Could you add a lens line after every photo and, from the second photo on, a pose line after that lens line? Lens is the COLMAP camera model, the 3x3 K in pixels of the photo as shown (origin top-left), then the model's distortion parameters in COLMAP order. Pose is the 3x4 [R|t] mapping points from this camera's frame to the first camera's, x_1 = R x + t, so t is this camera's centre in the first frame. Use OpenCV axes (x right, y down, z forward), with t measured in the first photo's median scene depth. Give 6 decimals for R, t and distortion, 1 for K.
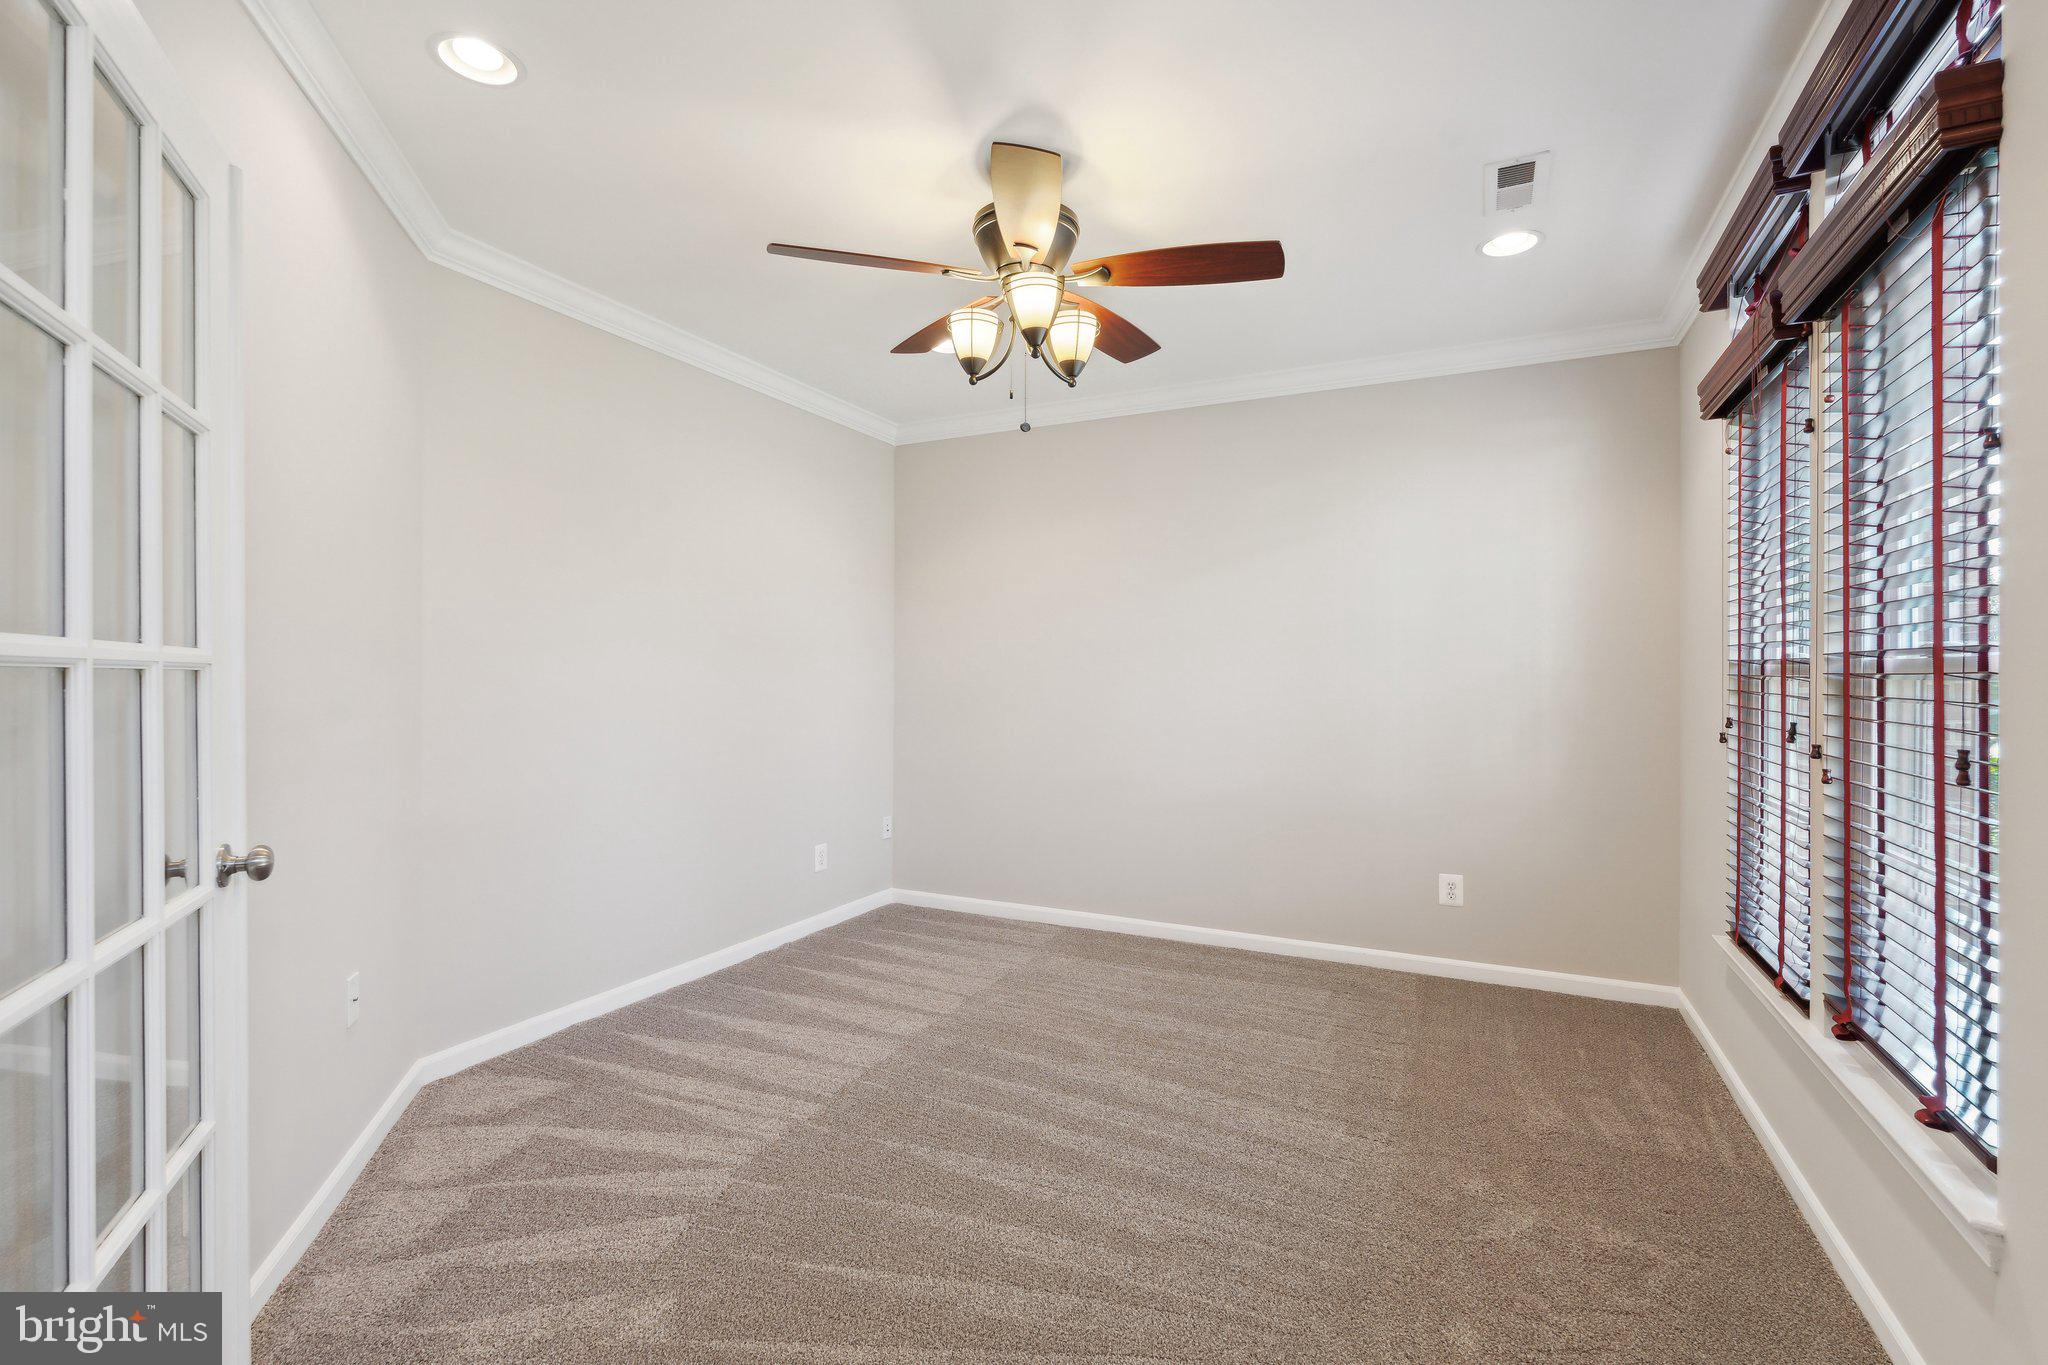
lens RADIAL K [[914.9, 0, 1024.0], [0, 914.9, 682.5], [0, 0, 1]] dist [-0.003075, -0.000199]
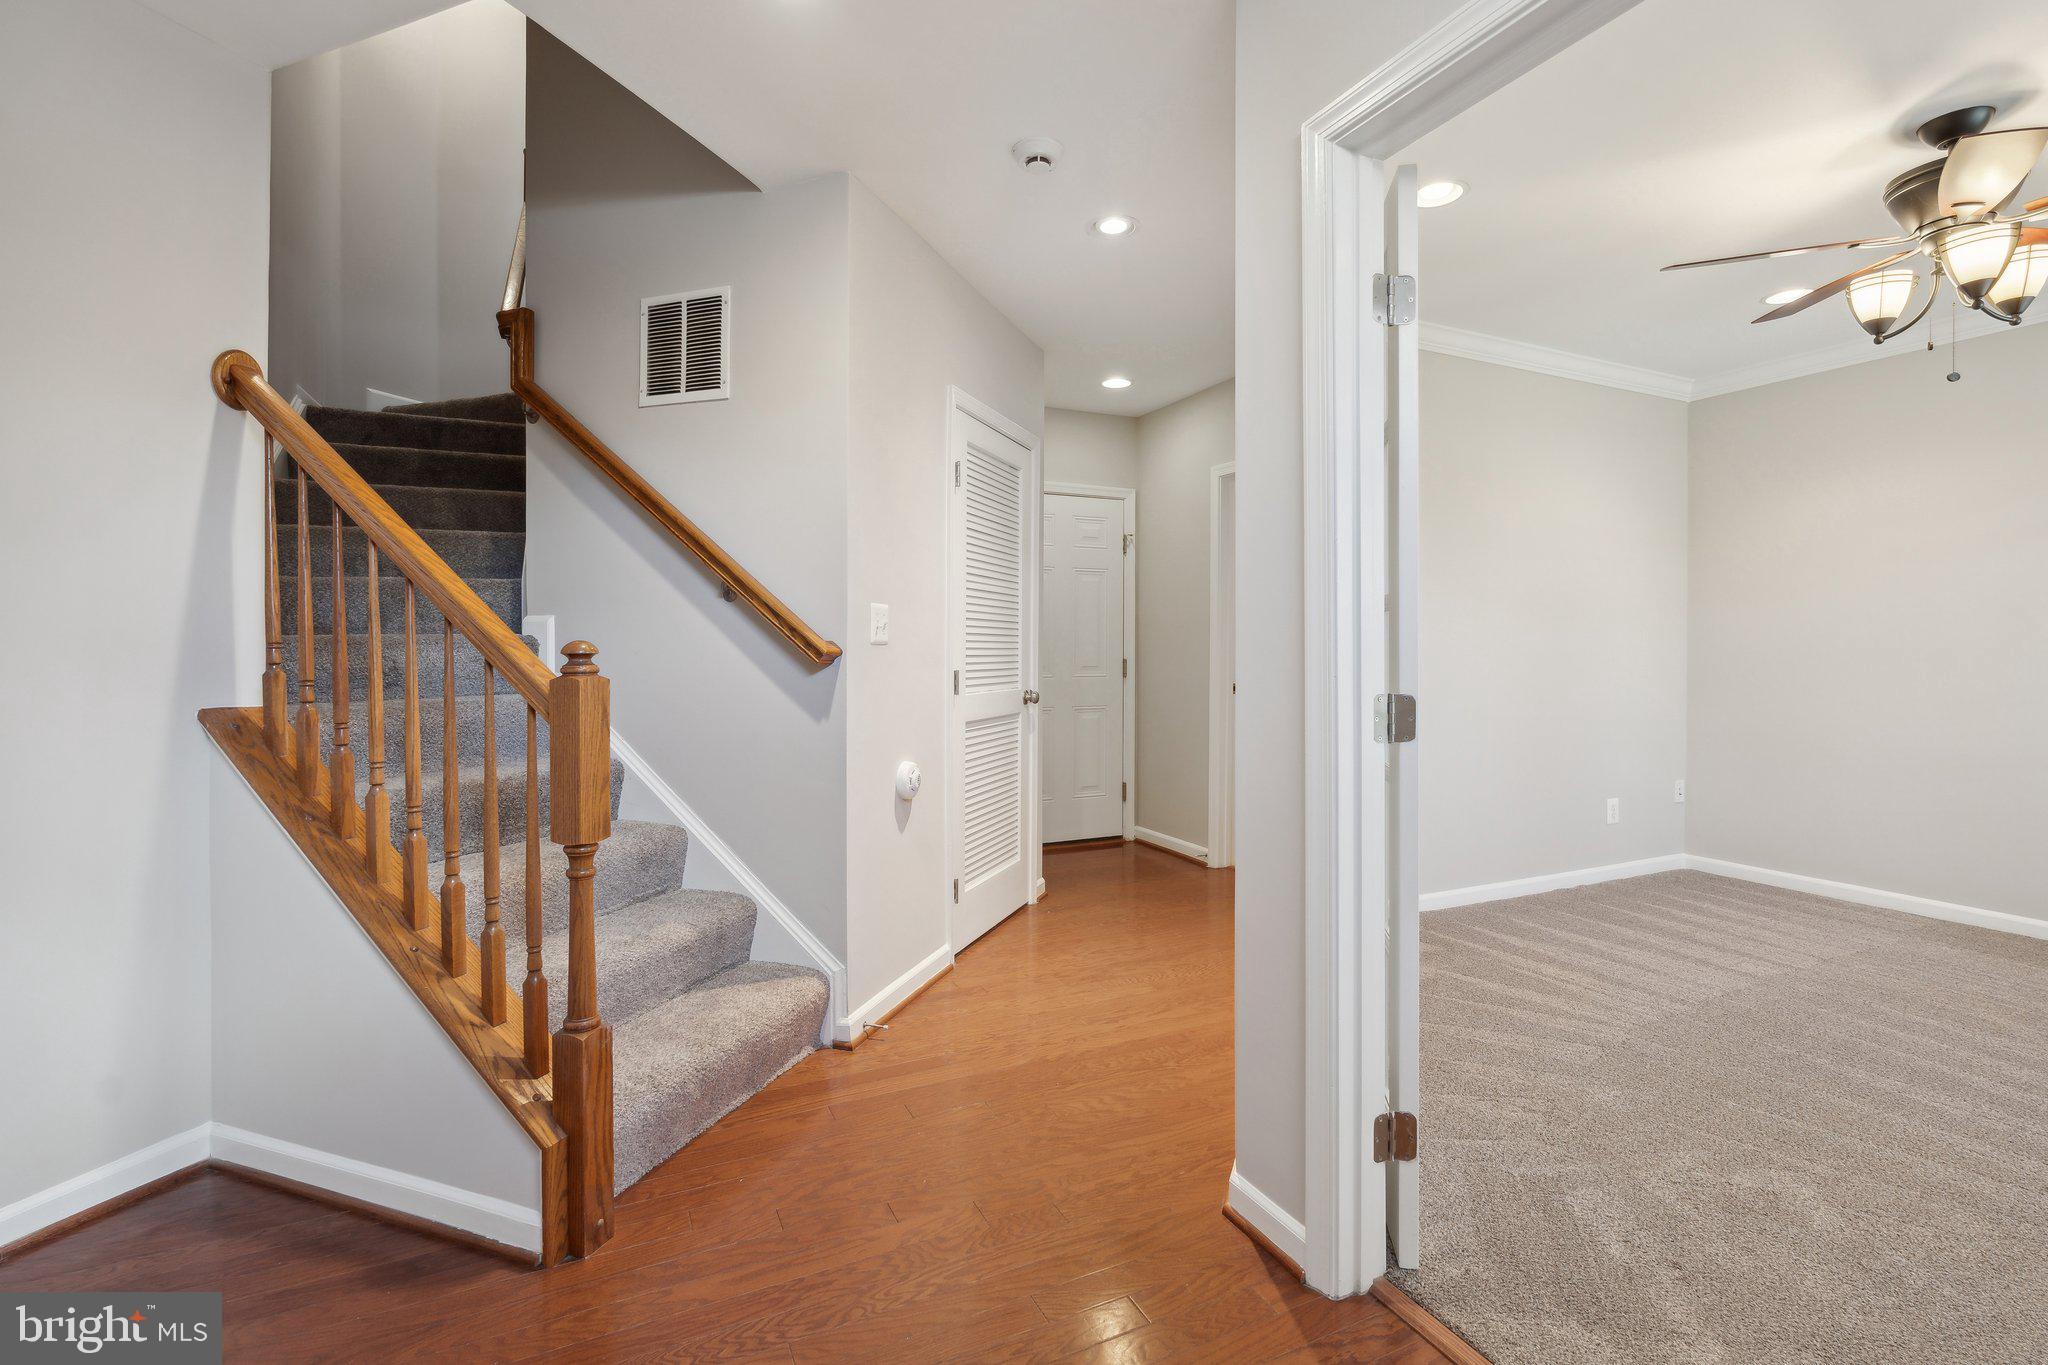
lens RADIAL K [[927.2, 0, 1026.9], [0, 927.2, 661.3], [0, 0, 1]] dist [-0.000471, 0.000261]
pose [[0.786203, 0.007535, -0.617922, -0.160930], [-0.005824, 0.999972, 0.004784, 0.032604], [0.617940, -0.000162, 0.786225, -0.413571]]
